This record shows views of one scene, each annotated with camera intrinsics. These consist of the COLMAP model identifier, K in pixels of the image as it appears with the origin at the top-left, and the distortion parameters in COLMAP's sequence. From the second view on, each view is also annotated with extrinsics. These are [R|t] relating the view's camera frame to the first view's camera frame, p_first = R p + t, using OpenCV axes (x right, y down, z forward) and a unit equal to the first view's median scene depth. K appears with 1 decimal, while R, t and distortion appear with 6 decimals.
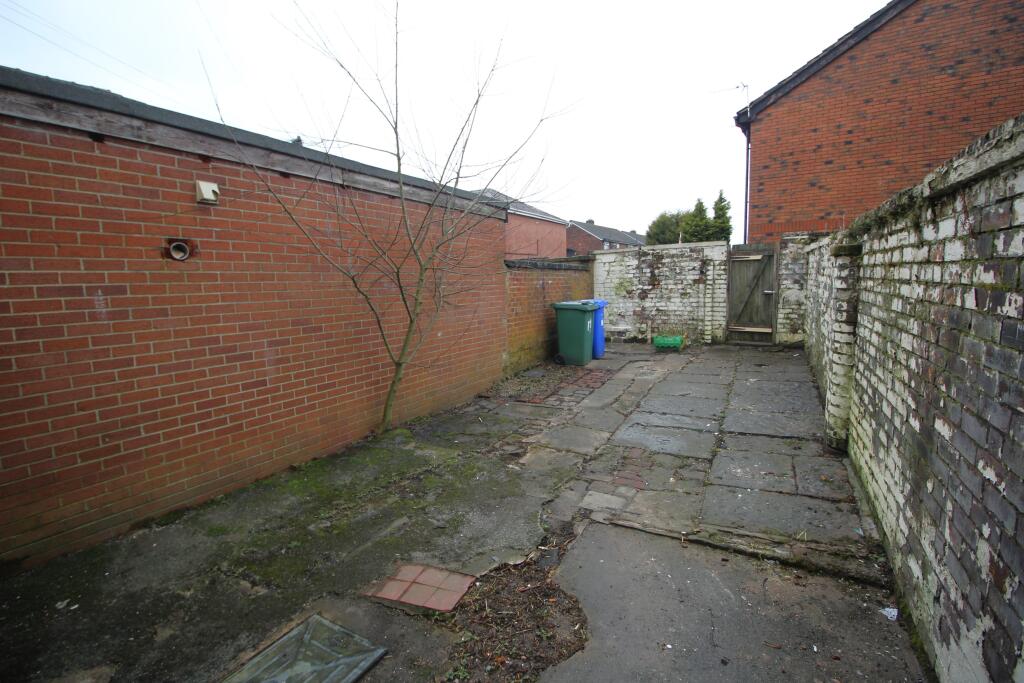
lens RADIAL K [[471.8, 0, 511.7], [0, 471.8, 341.7], [0, 0, 1]] dist [-0.002883, -0.000812]
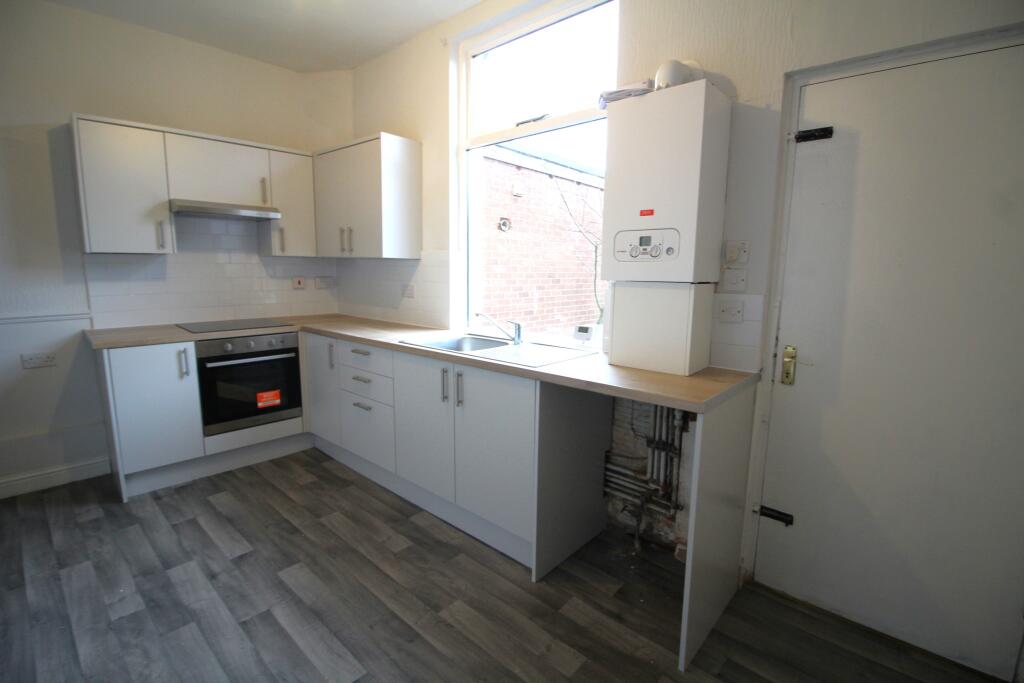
lens RADIAL K [[471.8, 0, 512.5], [0, 471.8, 338.1], [0, 0, 1]] dist [-0.002883, -0.000812]
pose [[0.975453, 0.100740, -0.195812, -0.279754], [-0.090602, 0.994073, 0.060085, 0.084477], [0.200704, -0.040869, 0.978799, -0.545058]]
